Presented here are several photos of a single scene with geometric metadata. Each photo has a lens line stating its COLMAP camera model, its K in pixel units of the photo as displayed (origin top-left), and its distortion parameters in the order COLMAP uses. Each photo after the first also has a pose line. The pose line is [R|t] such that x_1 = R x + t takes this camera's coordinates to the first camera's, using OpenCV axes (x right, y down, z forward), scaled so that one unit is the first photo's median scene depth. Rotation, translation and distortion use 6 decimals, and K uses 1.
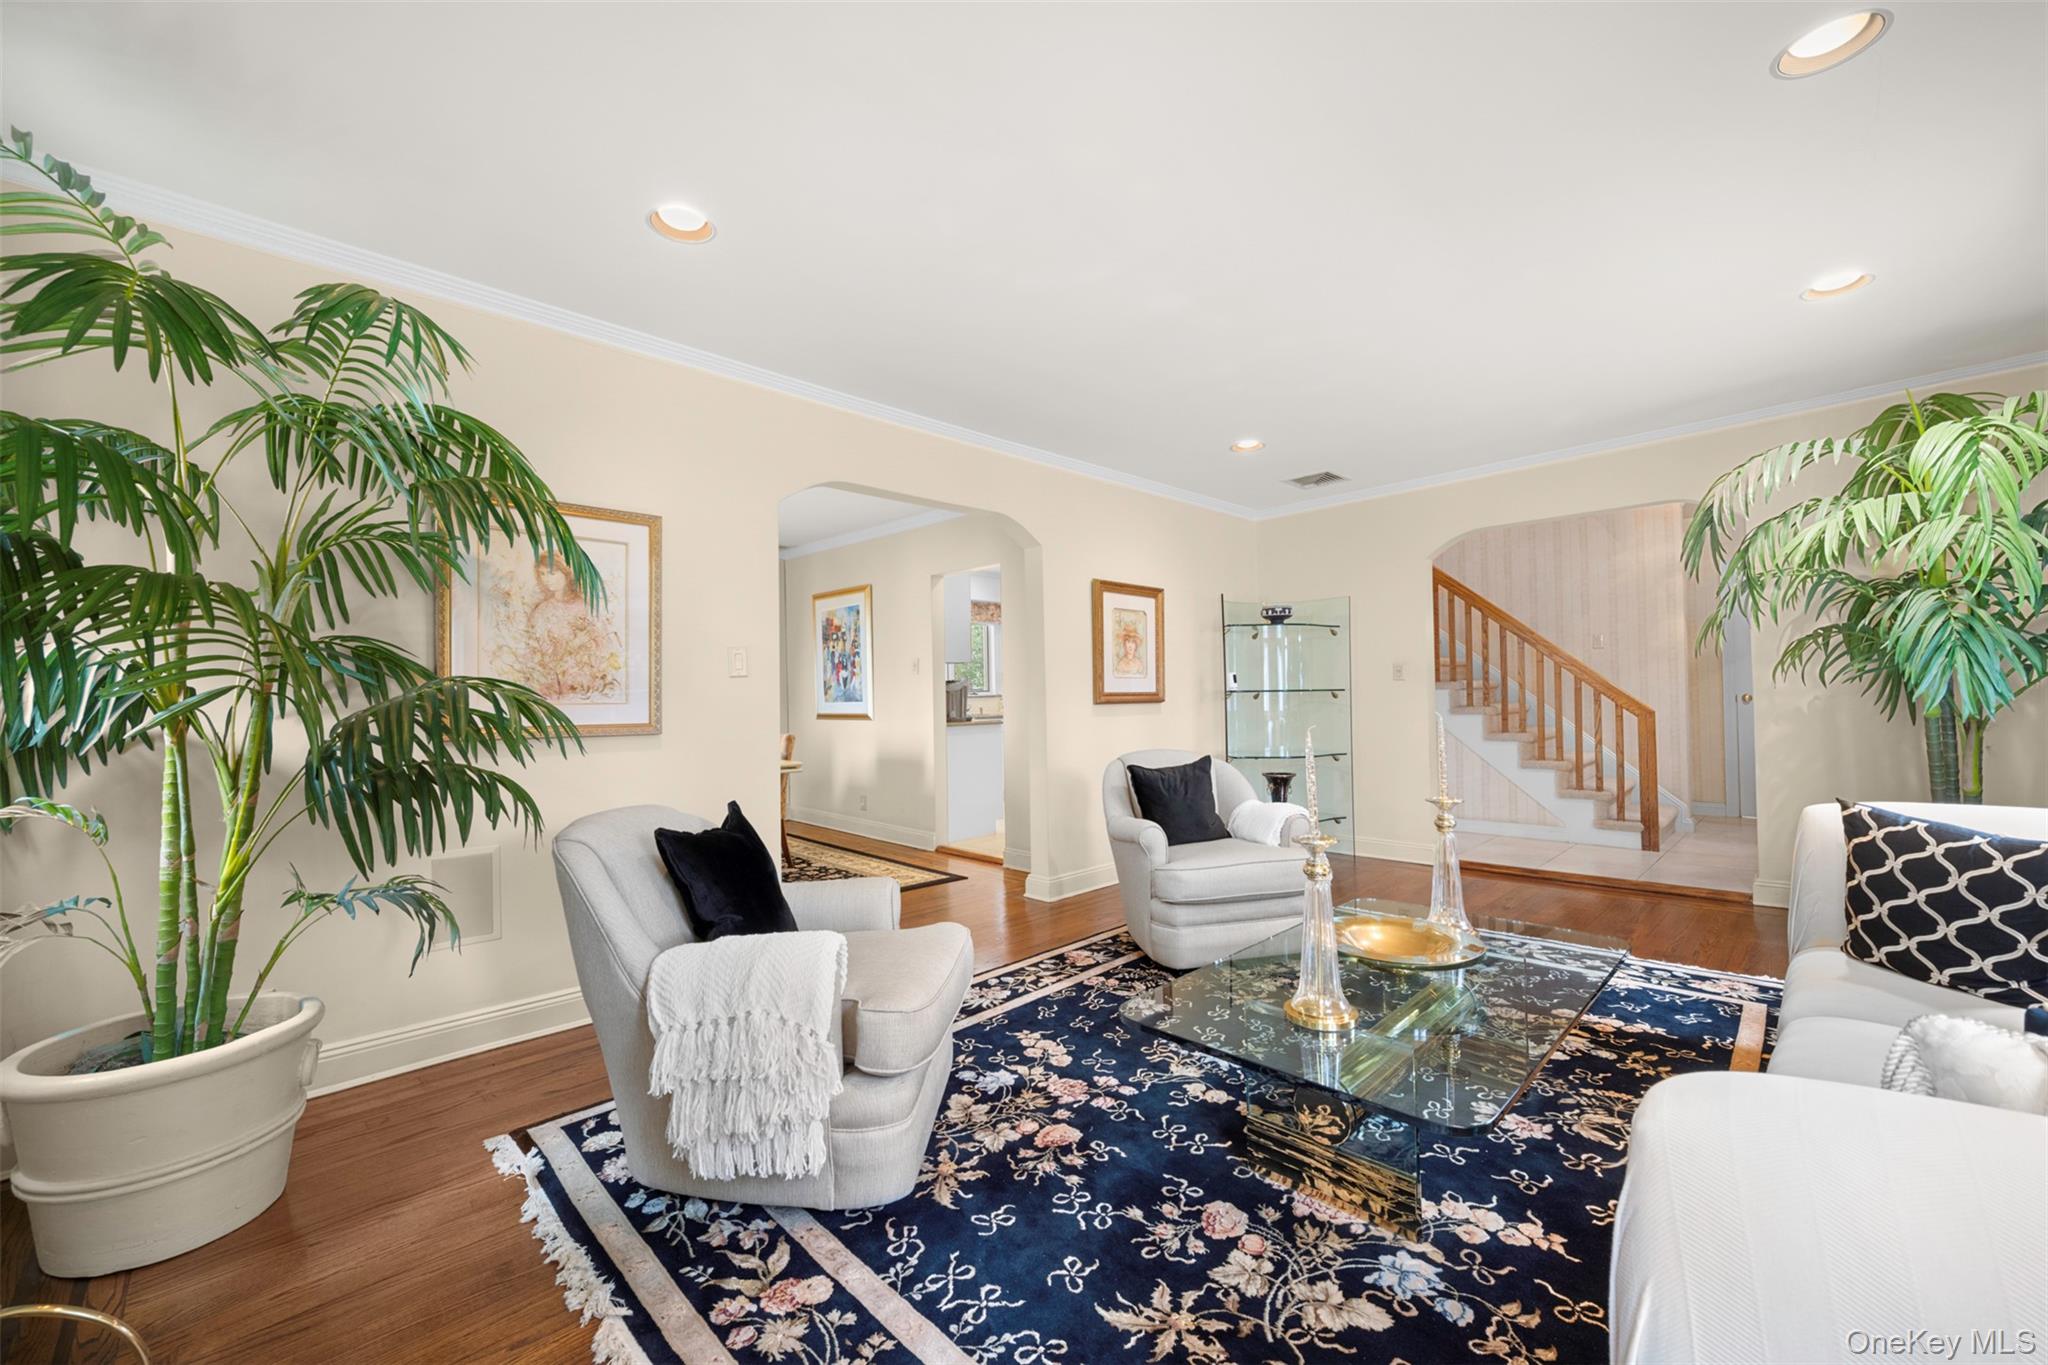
lens RADIAL K [[811.4, 0, 1024.0], [0, 811.4, 682.5], [0, 0, 1]] dist [0.001535, 0.000254]
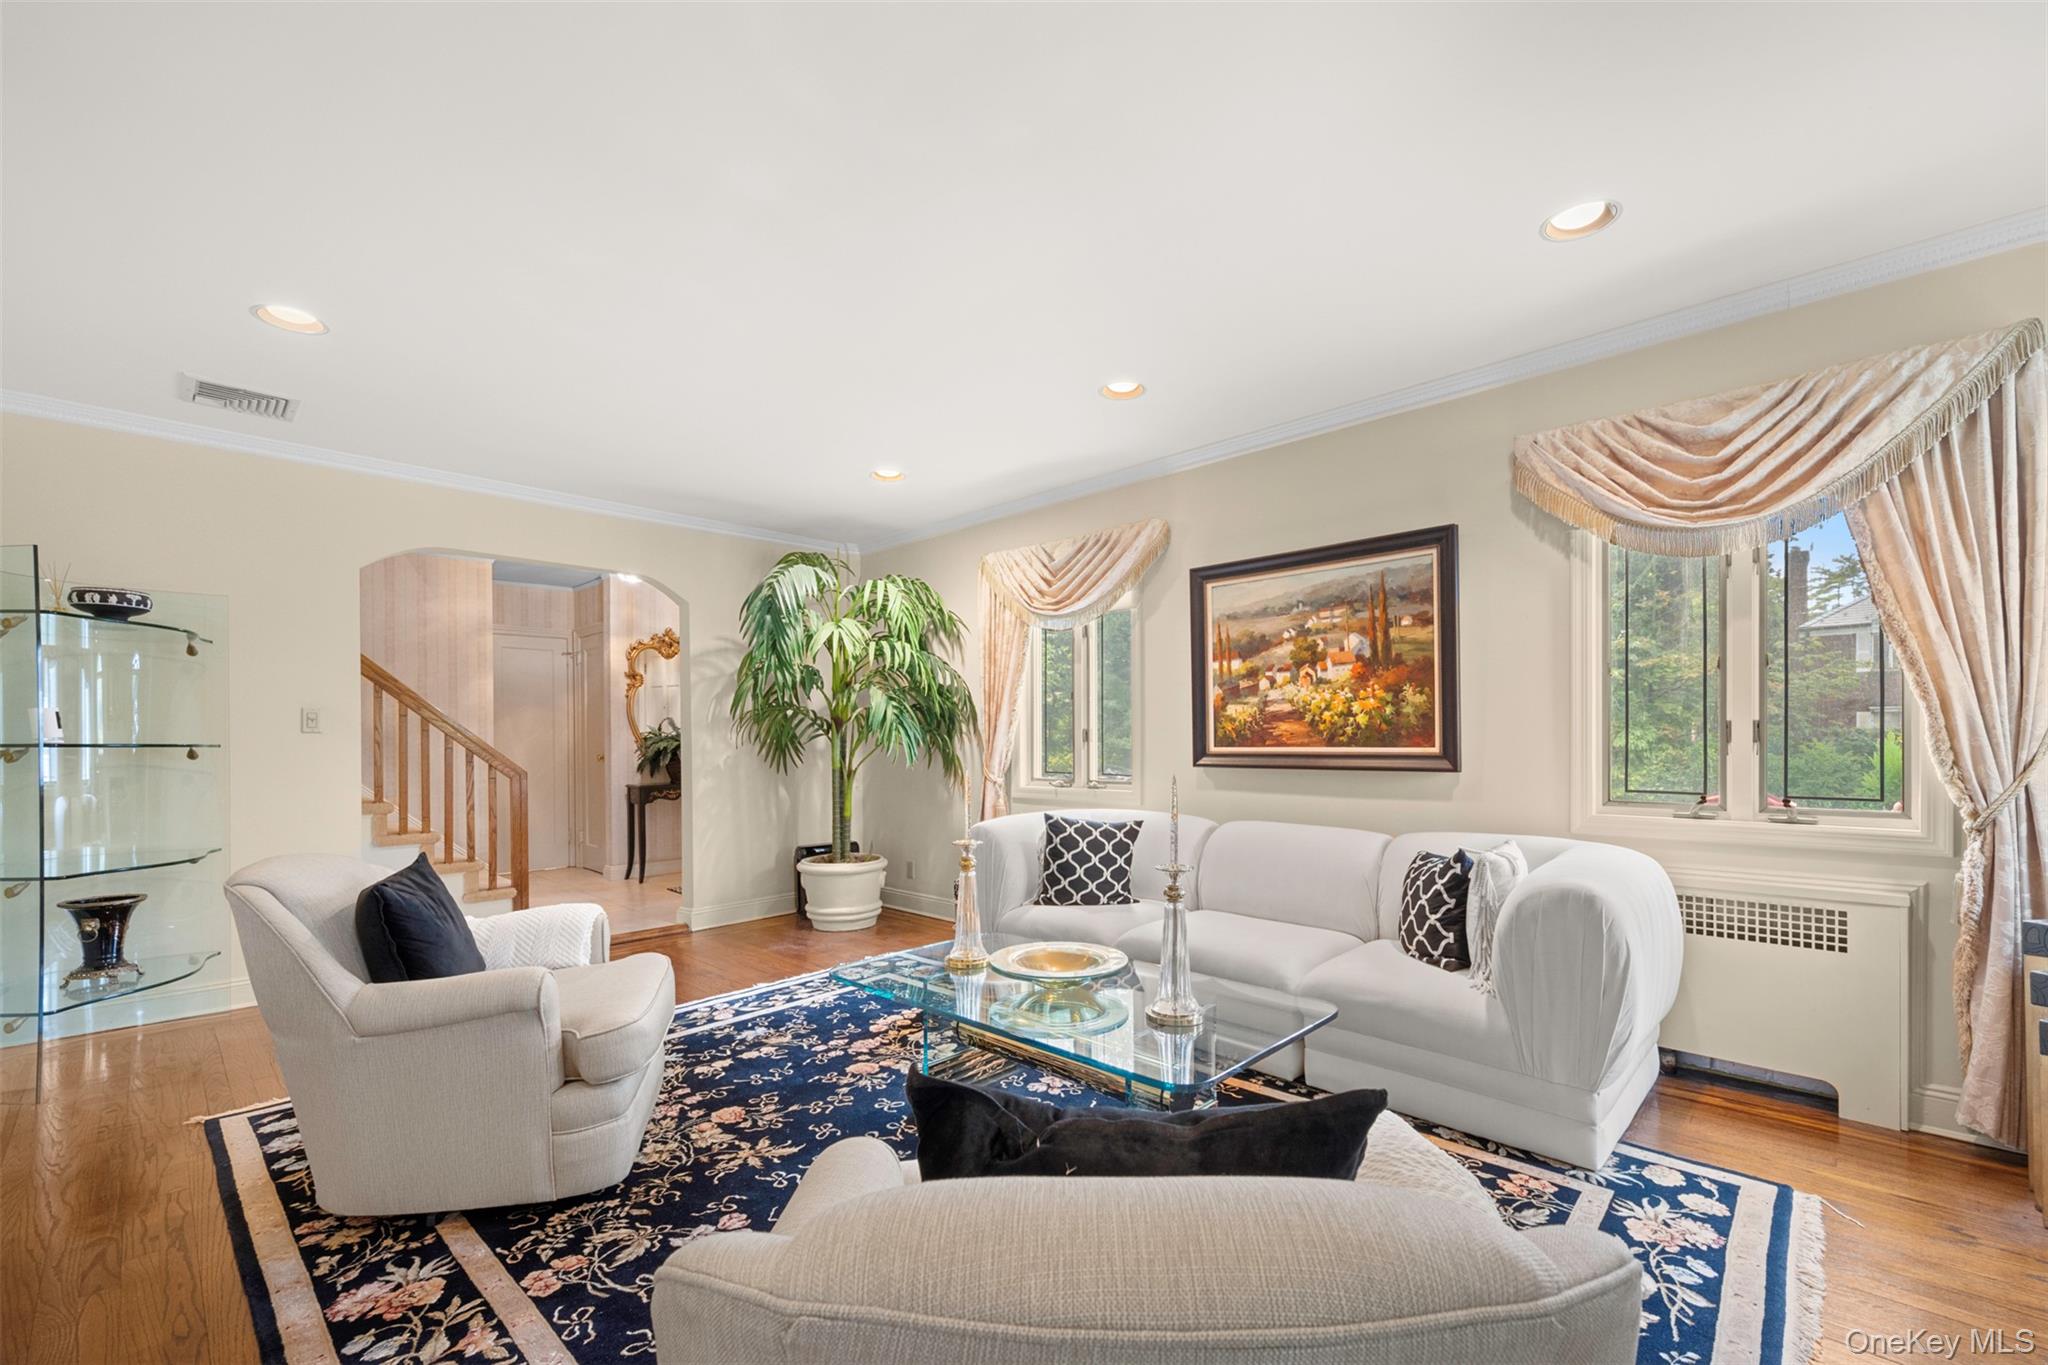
lens RADIAL K [[849.6, 0, 1060.7], [0, 849.6, 736.8], [0, 0, 1]] dist [-0.001773, -0.000118]
pose [[-0.050293, 0.027293, 0.998362, -0.676677], [-0.012466, 0.999532, -0.027952, 0.030807], [-0.998657, -0.013851, -0.049929, 0.953678]]
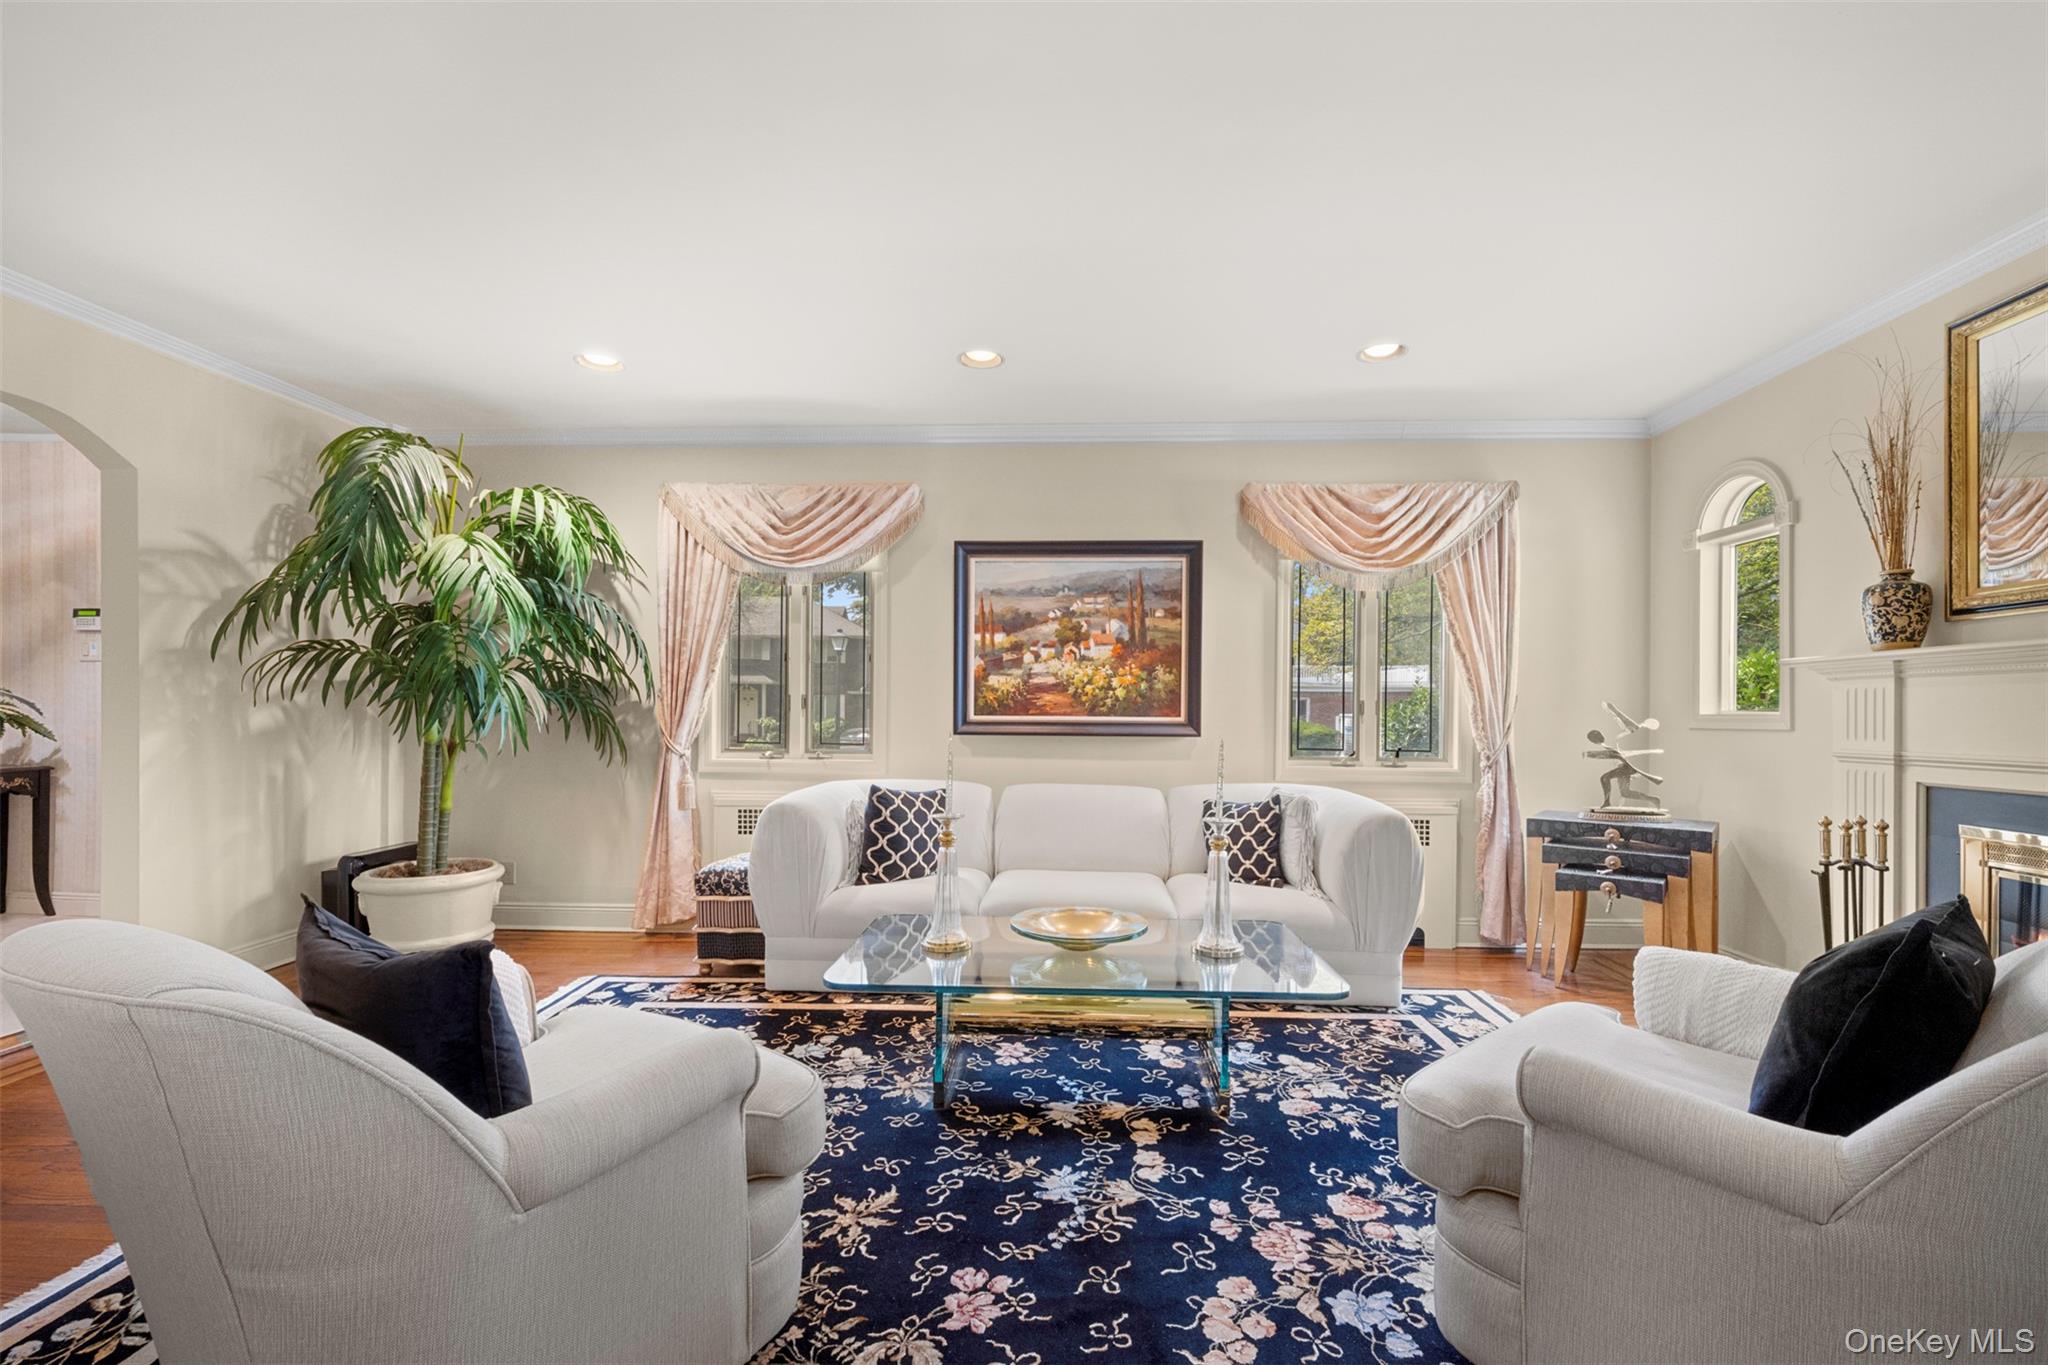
lens RADIAL K [[845.0, 0, 1045.3], [0, 845.0, 706.8], [0, 0, 1]] dist [-0.001401, -0.000167]
pose [[-0.687965, 0.020090, 0.725466, -0.361773], [-0.006847, 0.999393, -0.034169, 0.041694], [-0.725711, -0.028474, -0.687410, 1.690997]]
